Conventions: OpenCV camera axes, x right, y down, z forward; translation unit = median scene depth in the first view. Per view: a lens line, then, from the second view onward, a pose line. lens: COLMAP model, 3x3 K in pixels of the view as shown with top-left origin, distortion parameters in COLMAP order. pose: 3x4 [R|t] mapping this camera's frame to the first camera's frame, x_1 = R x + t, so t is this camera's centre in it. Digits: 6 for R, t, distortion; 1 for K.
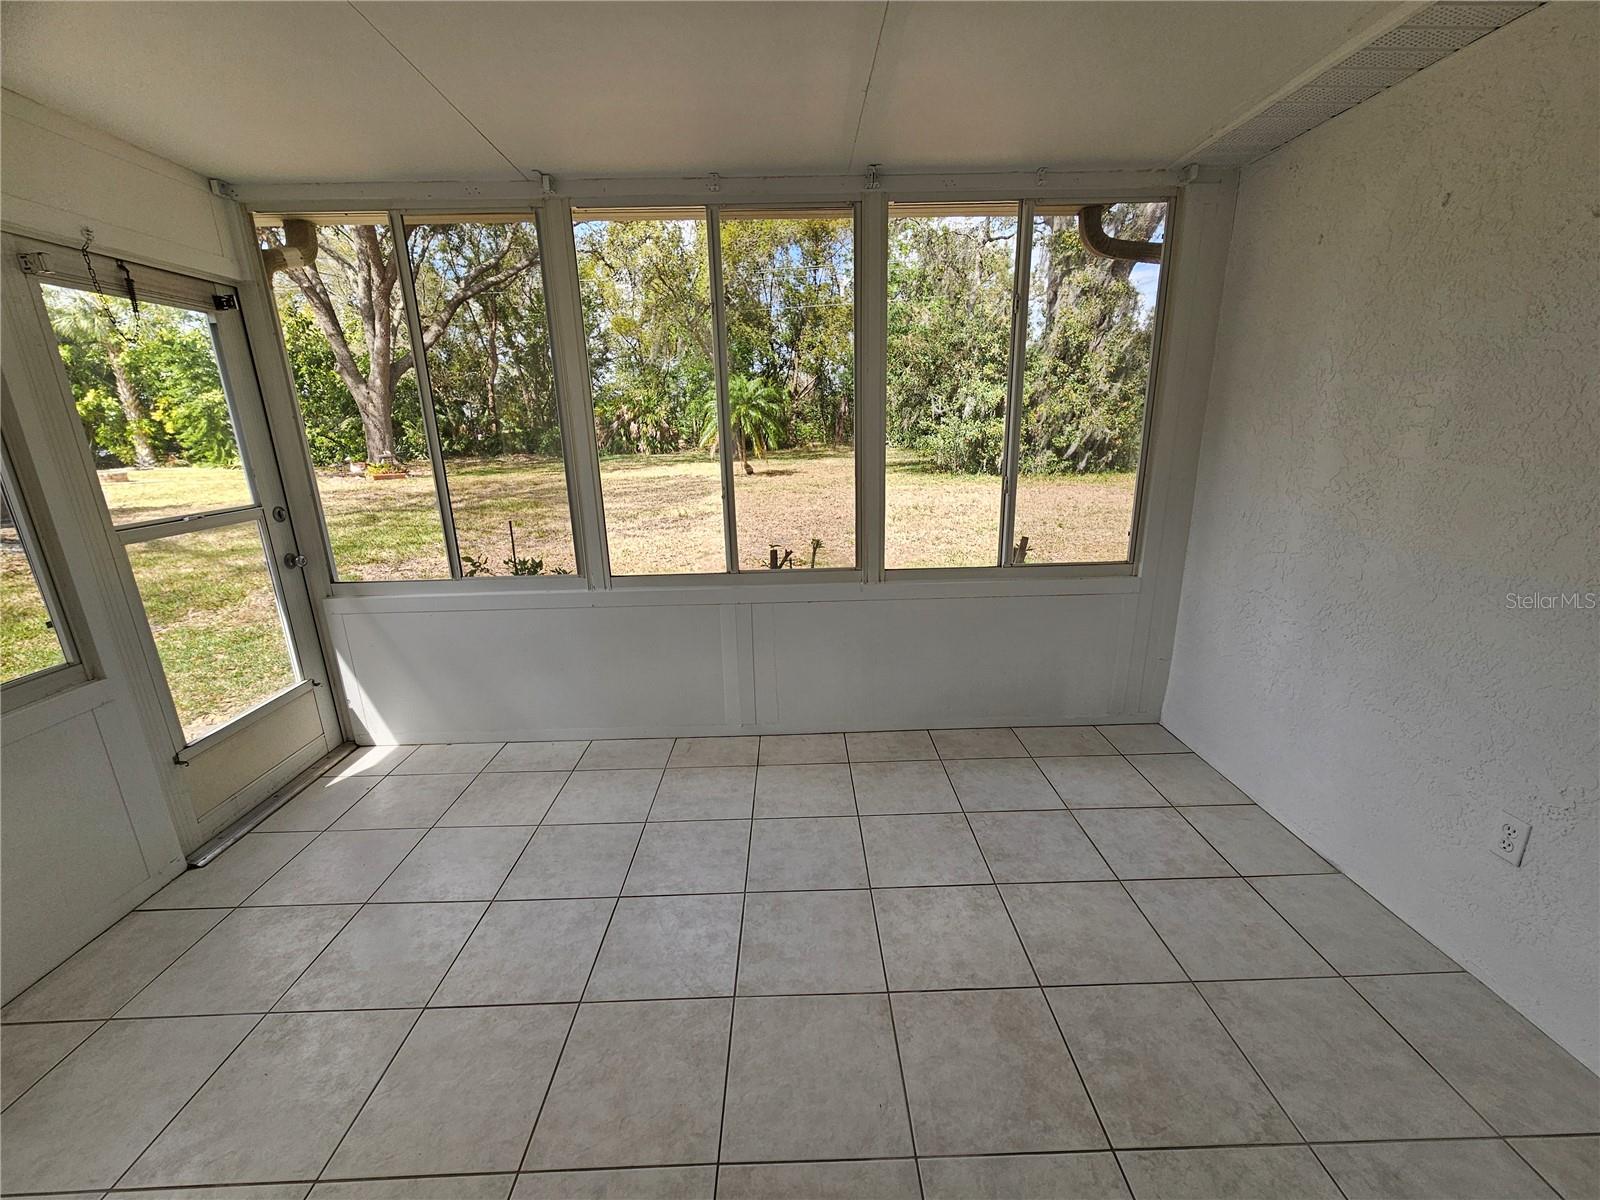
lens RADIAL K [[670.4, 0, 803.5], [0, 670.4, 601.7], [0, 0, 1]] dist [-0.007296, 0.004428]
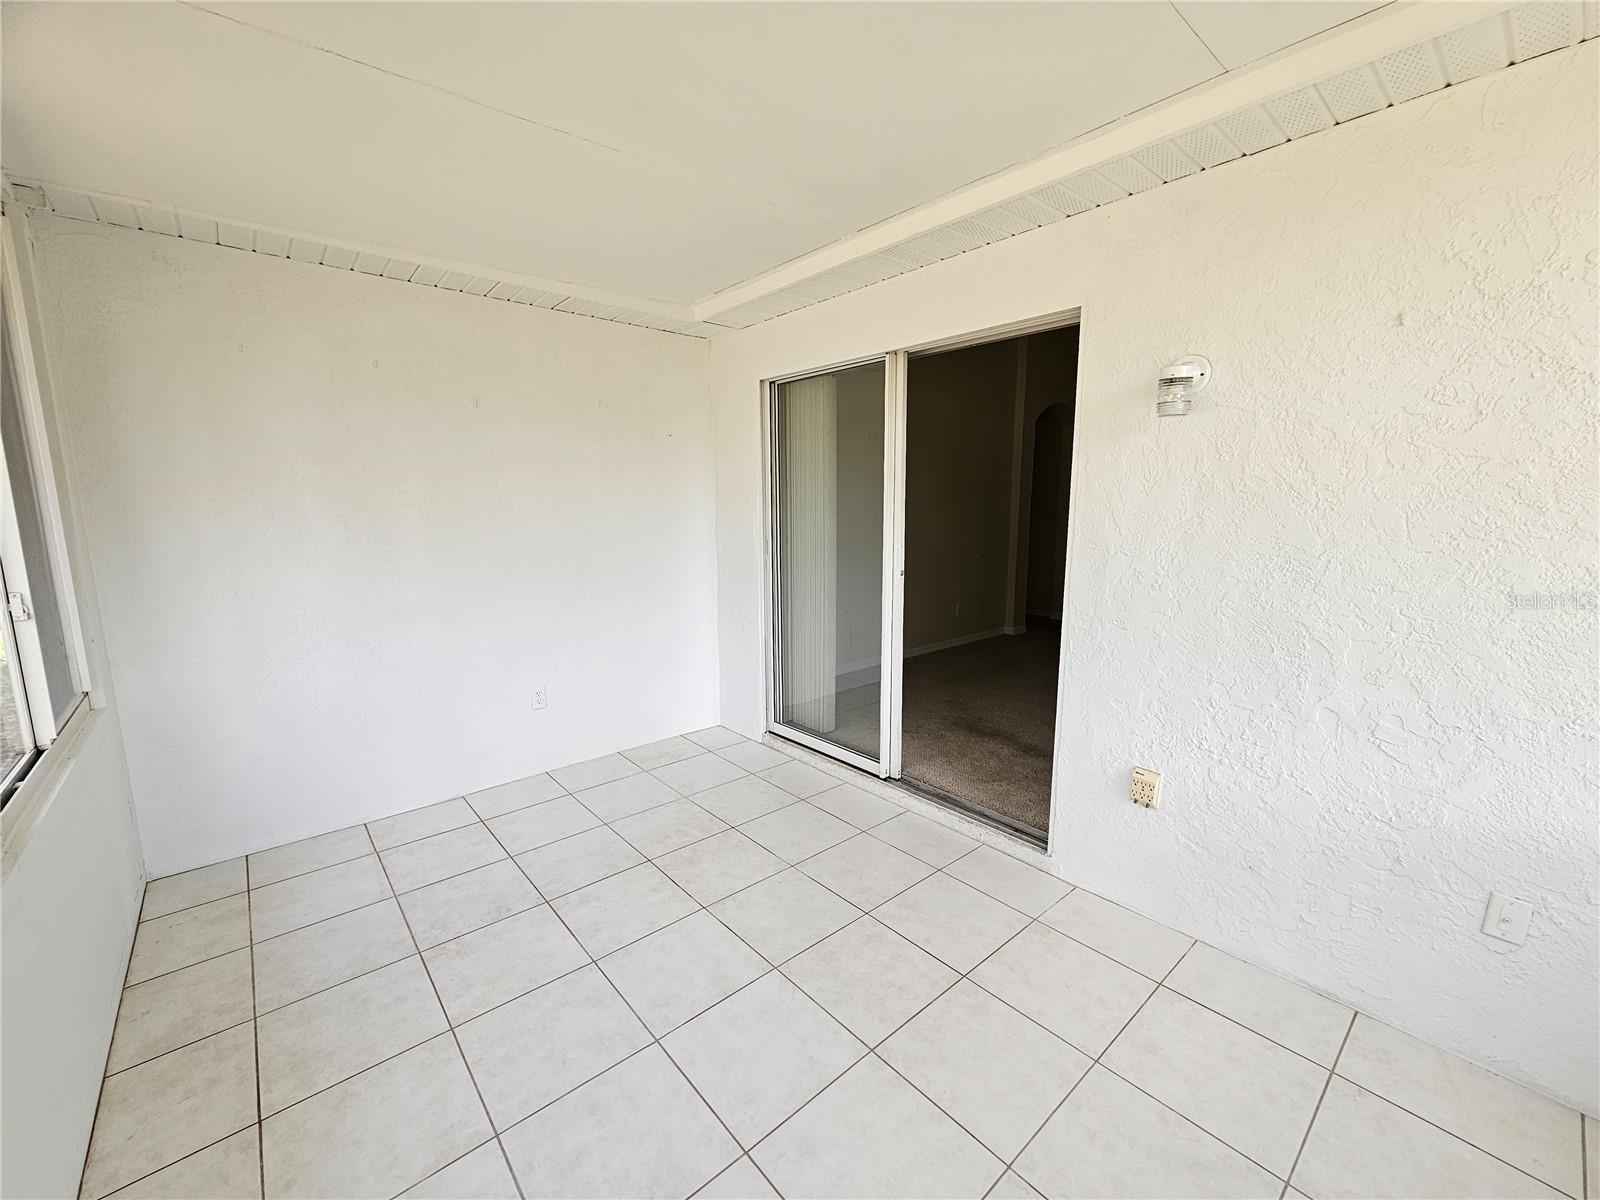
lens RADIAL K [[670.4, 0, 803.5], [0, 670.4, 601.7], [0, 0, 1]] dist [-0.007296, 0.004428]
pose [[-0.647472, -0.094381, 0.756222, -0.840290], [0.217556, 0.928117, 0.302105, -0.306612], [-0.730376, 0.360125, -0.580397, 1.233721]]
